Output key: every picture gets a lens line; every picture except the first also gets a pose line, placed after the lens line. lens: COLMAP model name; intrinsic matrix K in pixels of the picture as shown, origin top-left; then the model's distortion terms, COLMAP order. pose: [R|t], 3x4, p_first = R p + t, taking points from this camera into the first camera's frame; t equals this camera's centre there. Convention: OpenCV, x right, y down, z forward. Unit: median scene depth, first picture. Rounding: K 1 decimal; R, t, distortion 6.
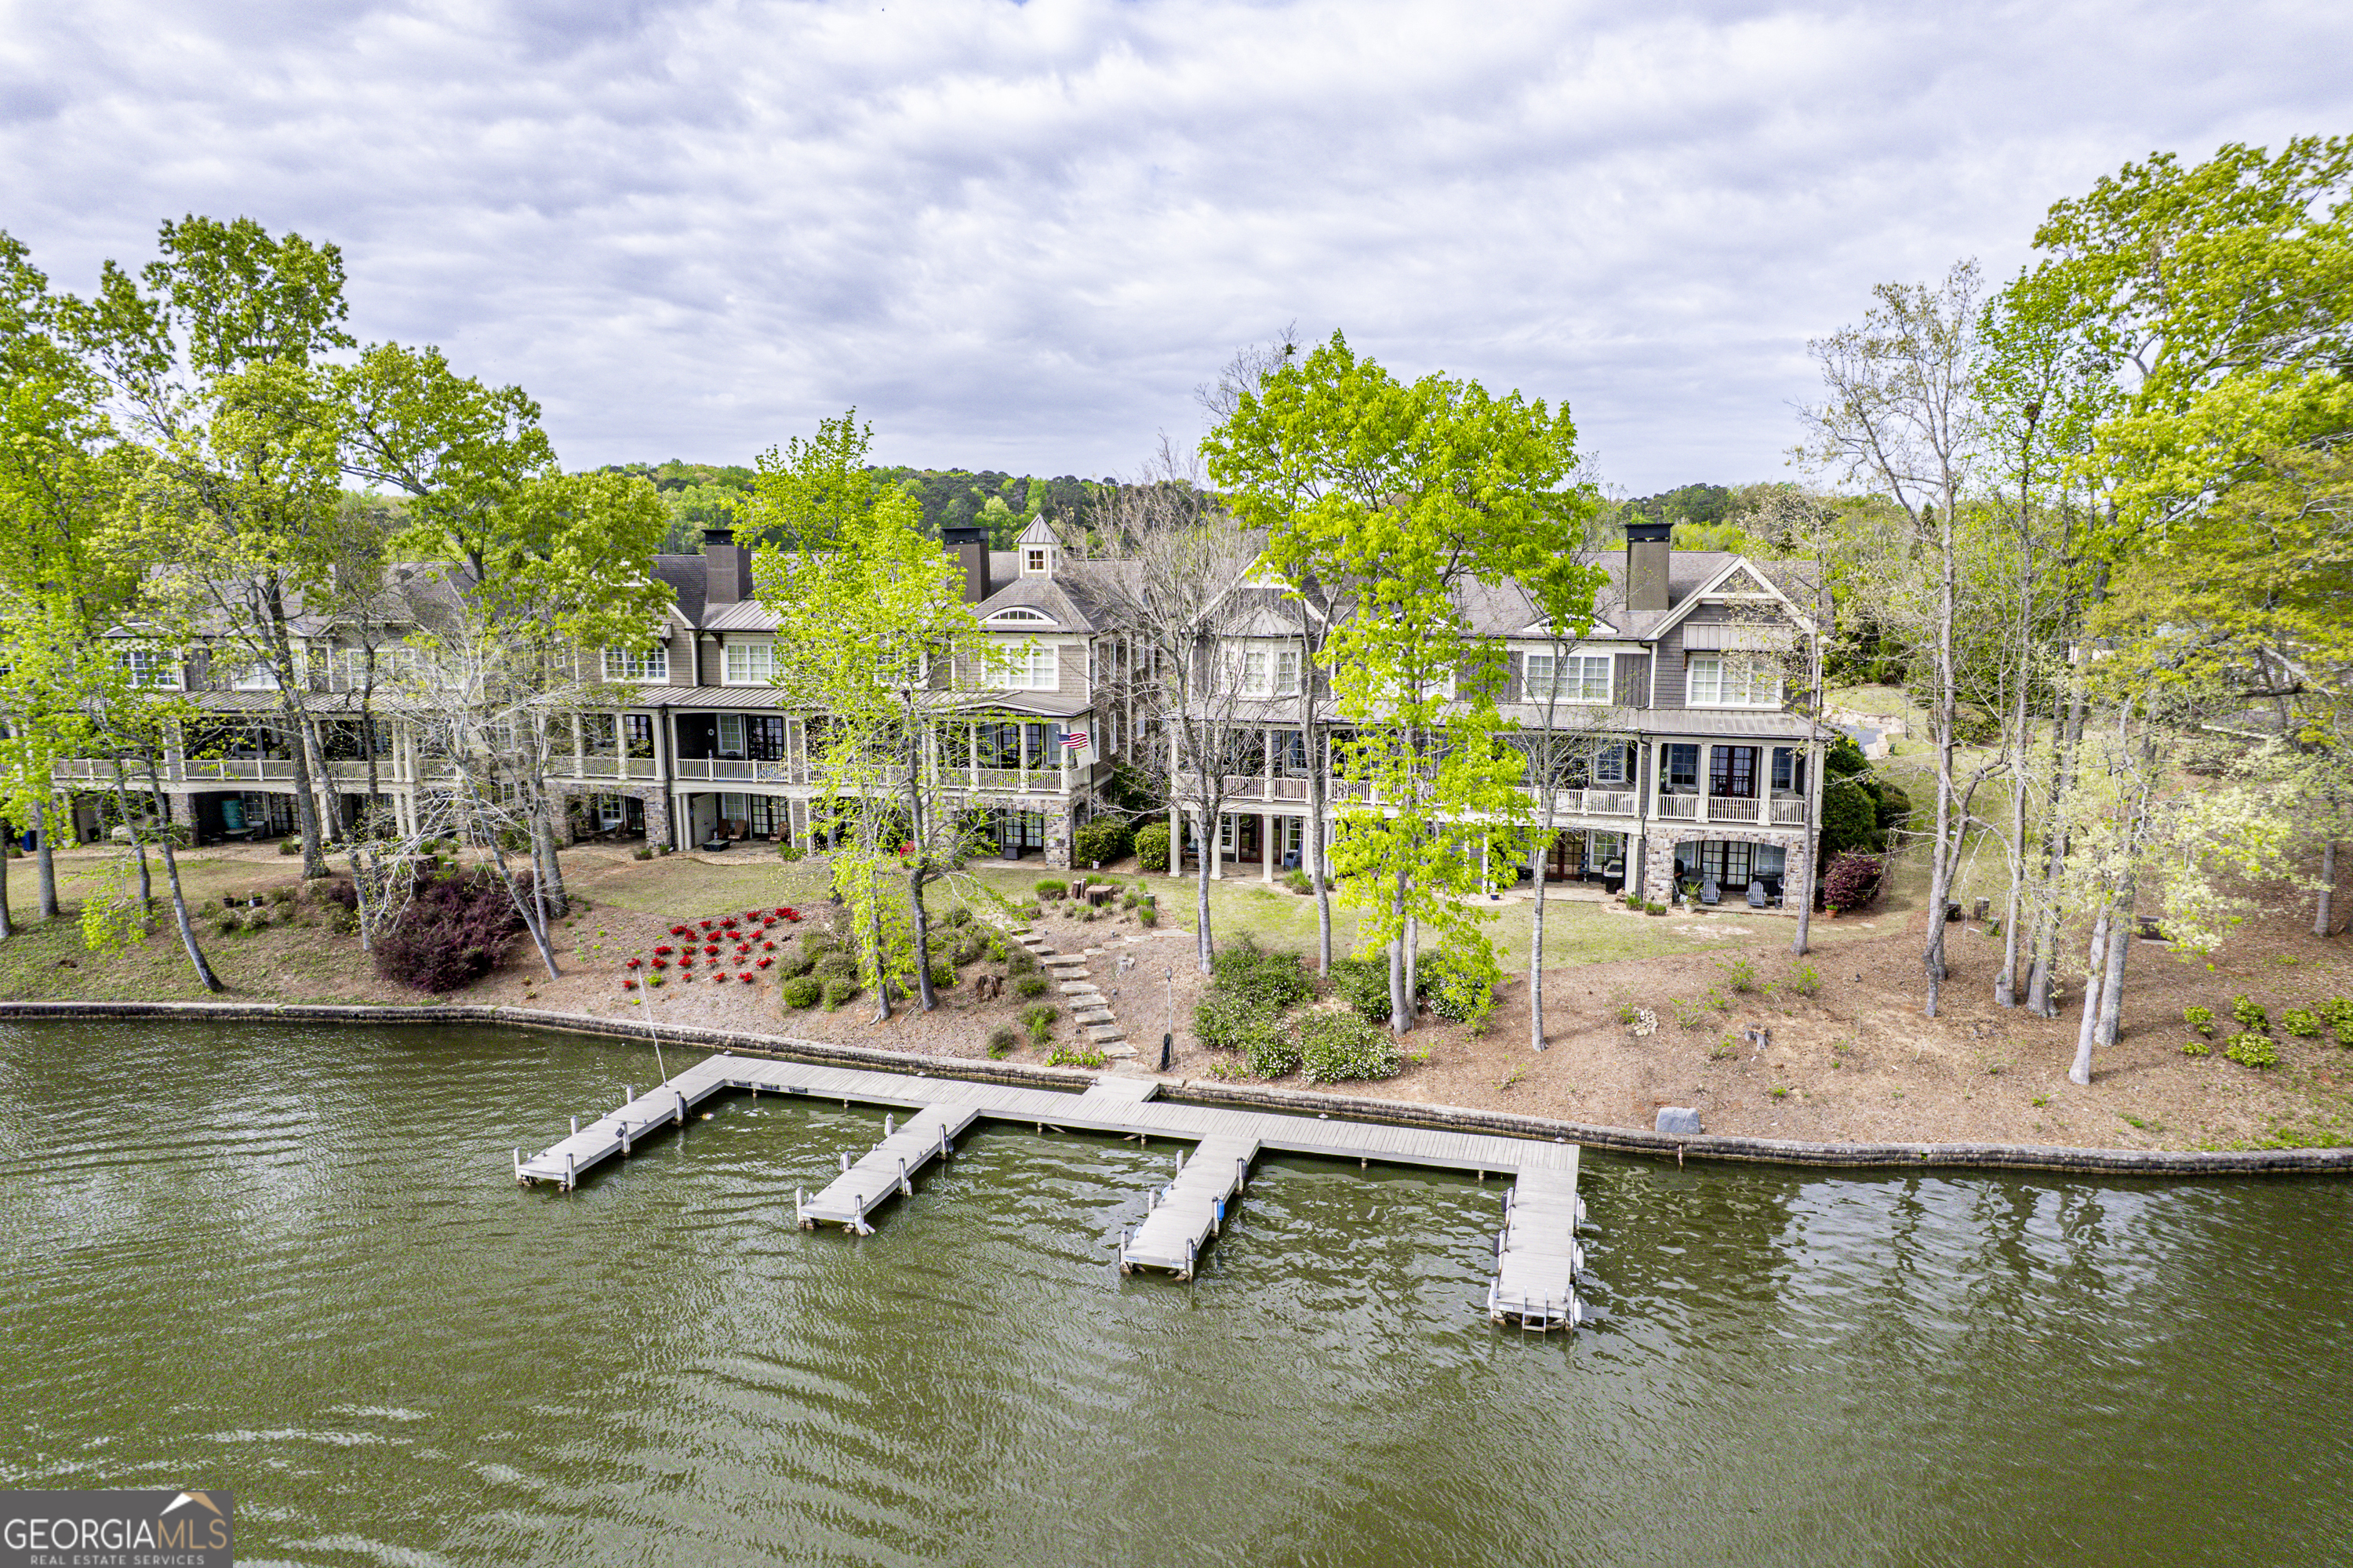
lens RADIAL K [[1490.1, 0, 1188.9], [0, 1490.1, 797.9], [0, 0, 1]] dist [-0.066867, 0.068465]
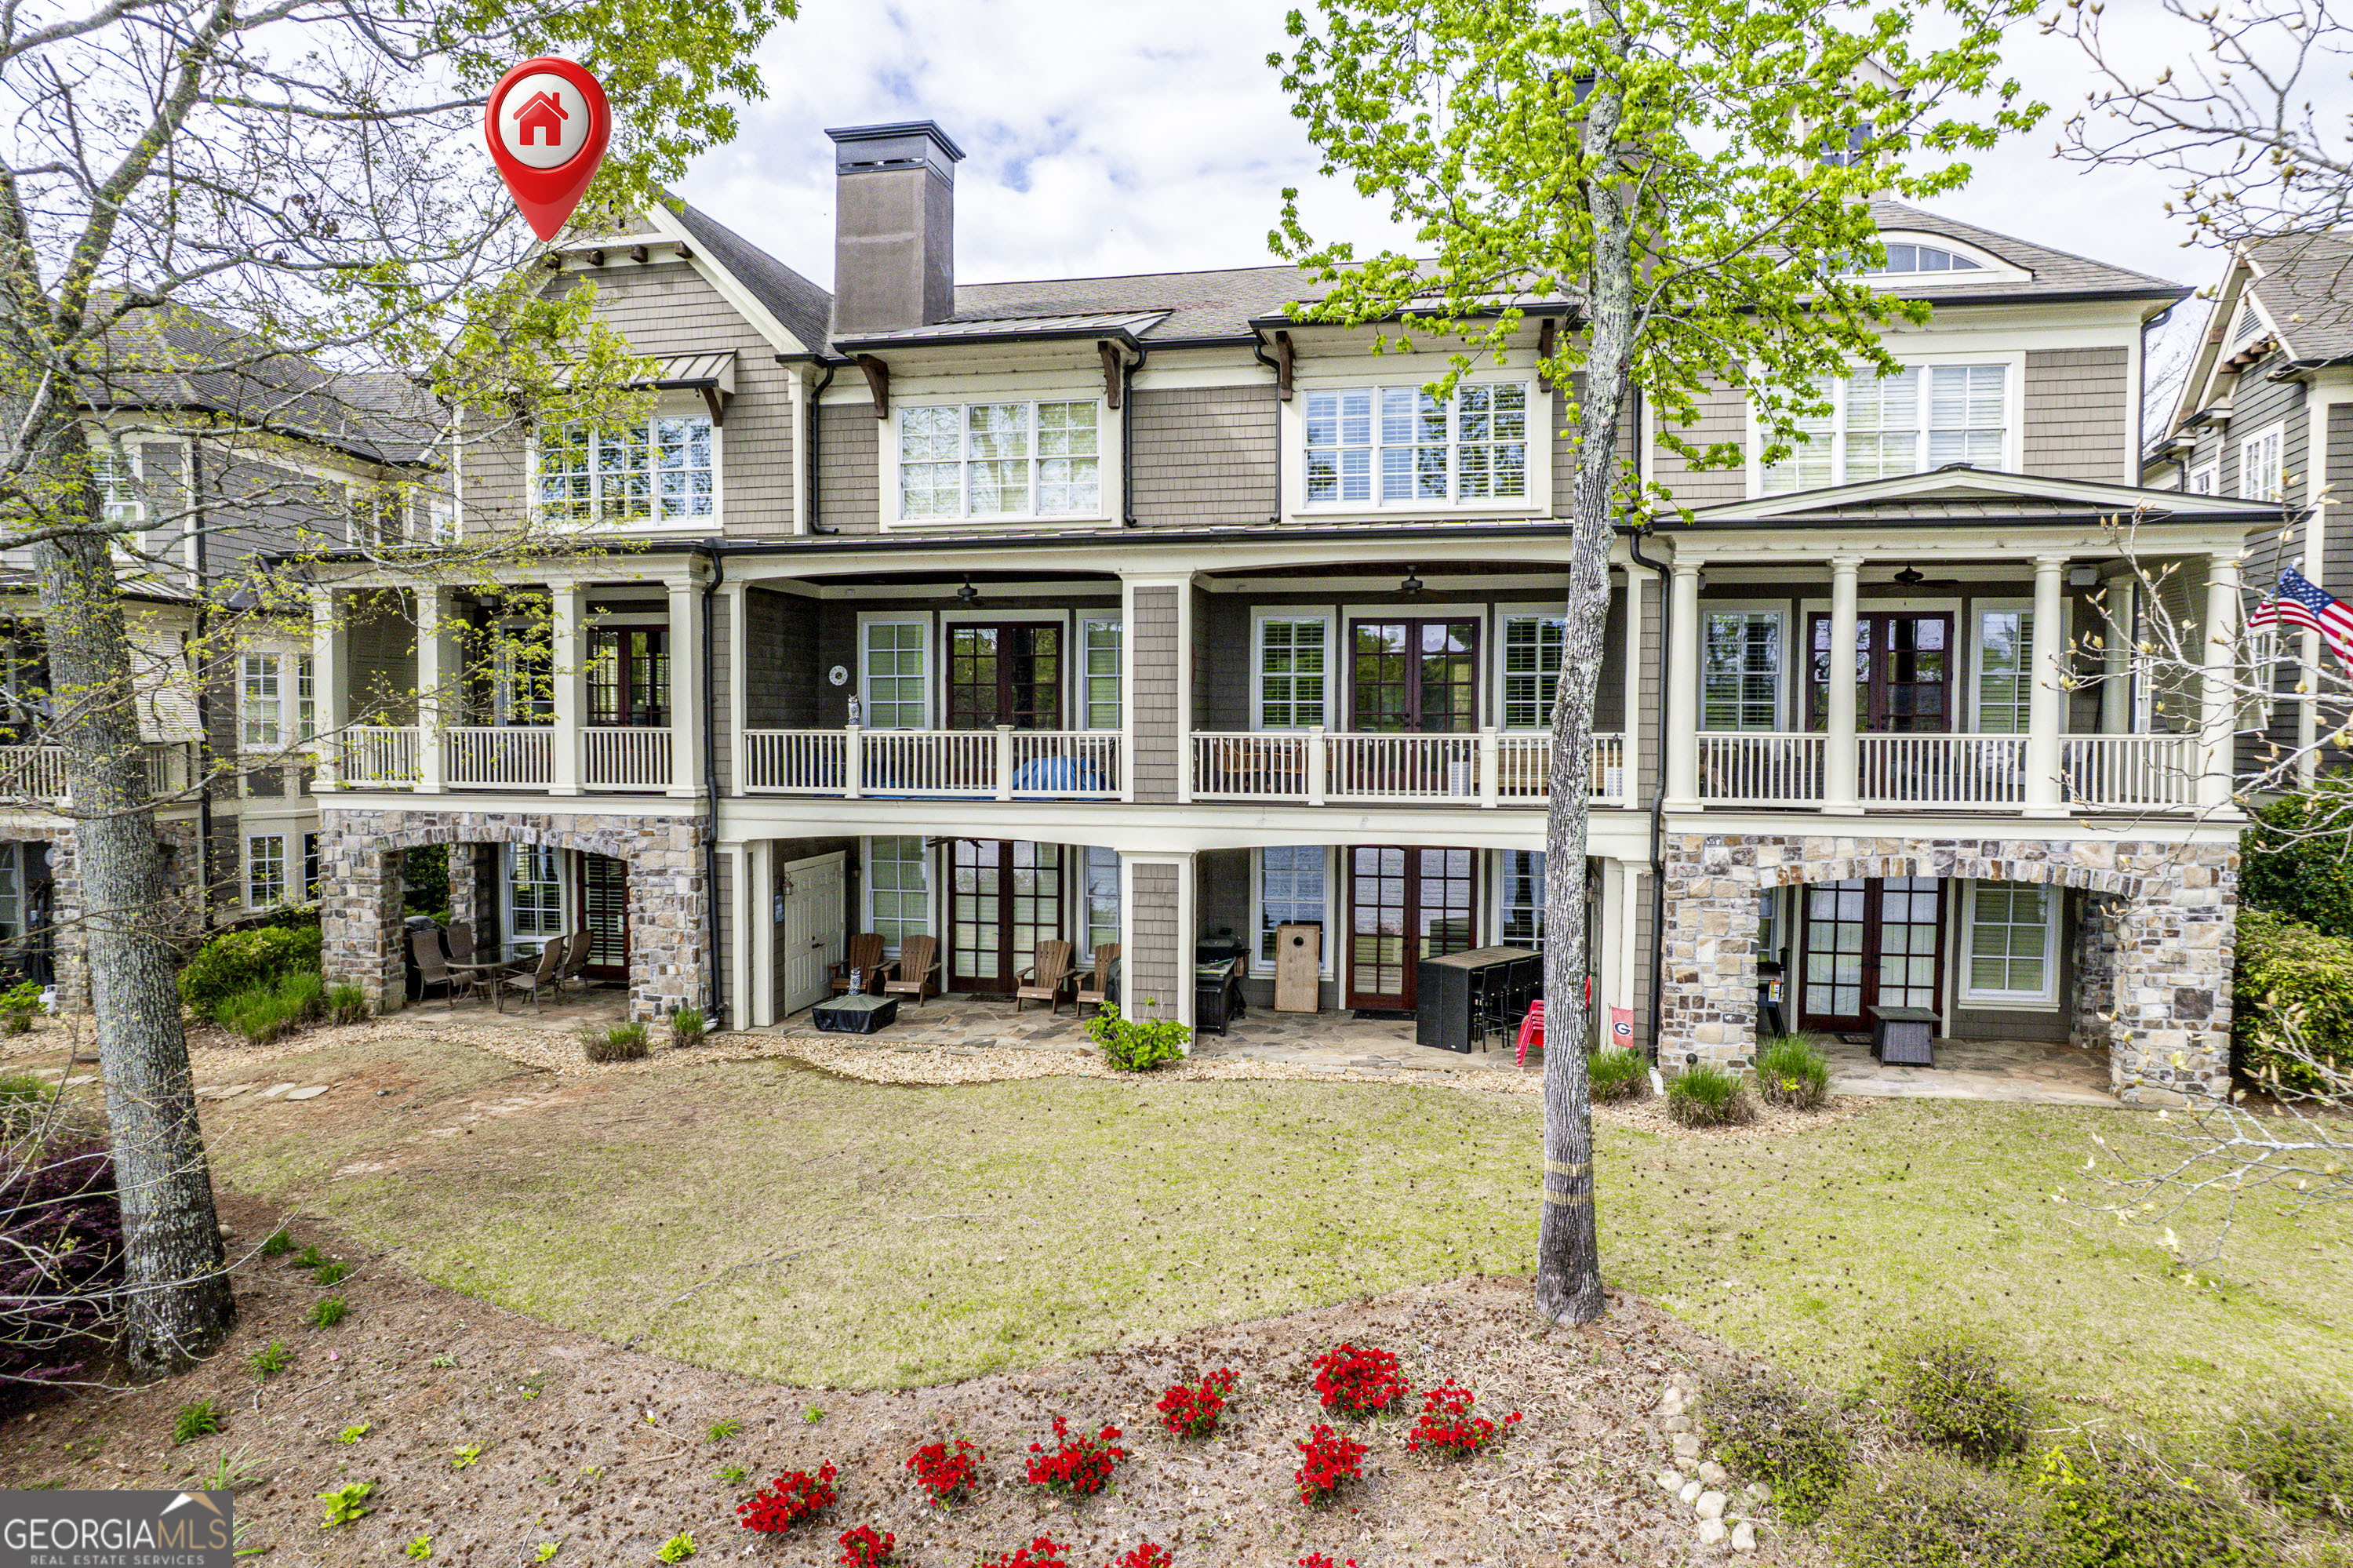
lens RADIAL K [[1490.1, 0, 1188.9], [0, 1490.1, 797.9], [0, 0, 1]] dist [-0.066867, 0.068465]
pose [[0.999981, 0.003062, -0.005293, -0.249826], [-0.003651, 0.993348, -0.115090, 0.022947], [0.004906, 0.115107, 0.993341, 0.691696]]
